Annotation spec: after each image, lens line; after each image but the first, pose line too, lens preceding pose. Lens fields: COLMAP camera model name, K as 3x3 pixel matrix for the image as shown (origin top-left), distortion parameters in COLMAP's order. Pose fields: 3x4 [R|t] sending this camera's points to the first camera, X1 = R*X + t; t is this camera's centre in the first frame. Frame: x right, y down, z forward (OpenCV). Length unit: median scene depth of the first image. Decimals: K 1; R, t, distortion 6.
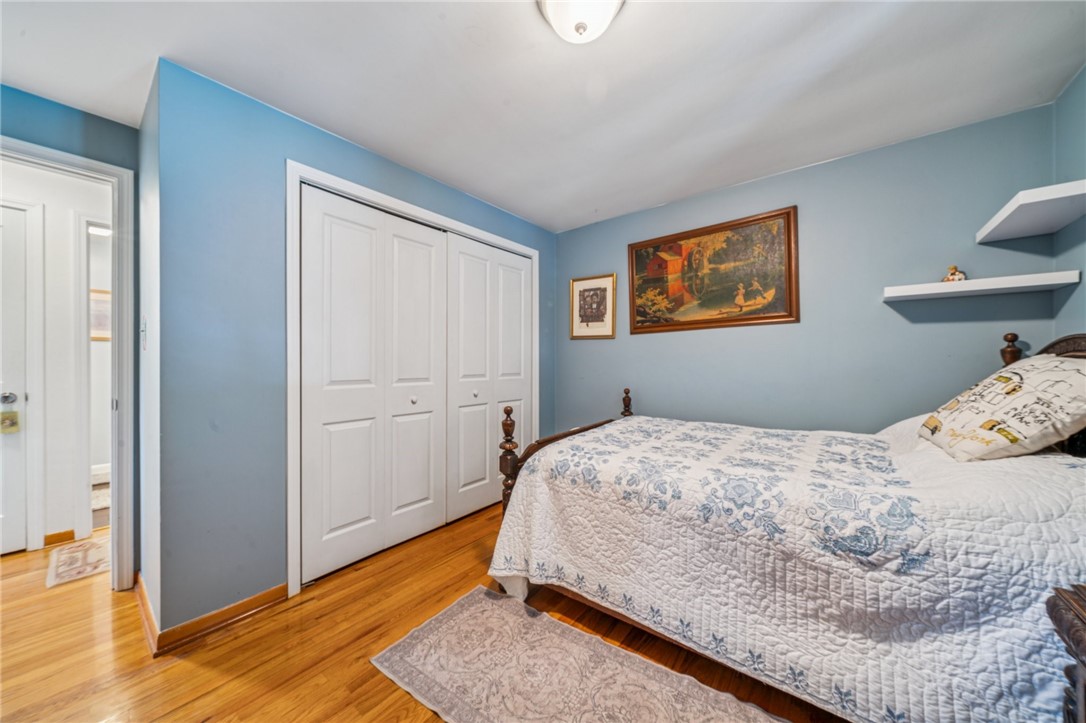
lens RADIAL K [[374.2, 0, 551.4], [0, 374.2, 360.2], [0, 0, 1]] dist [-0.002290, -0.000130]
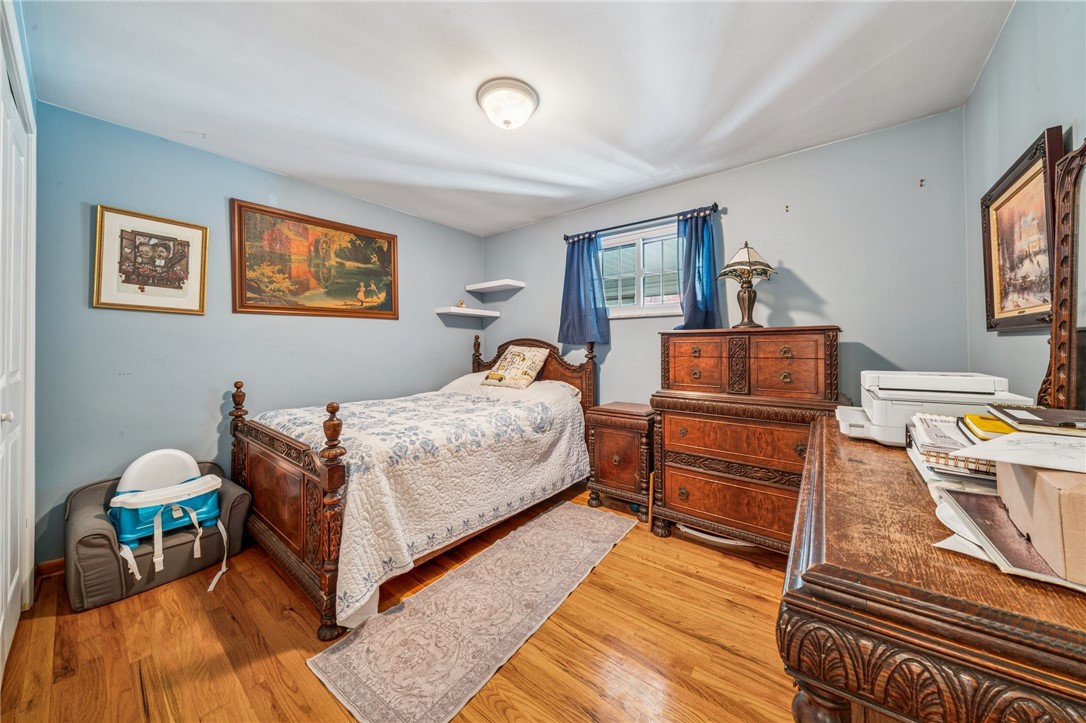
lens RADIAL K [[375.6, 0, 542.3], [0, 375.6, 335.3], [0, 0, 1]] dist [-0.000214, 0.000010]
pose [[0.023579, 0.038019, 0.998999, -0.655597], [-0.005823, 0.999265, -0.037892, 0.005569], [-0.999705, -0.004924, 0.023783, 0.387367]]
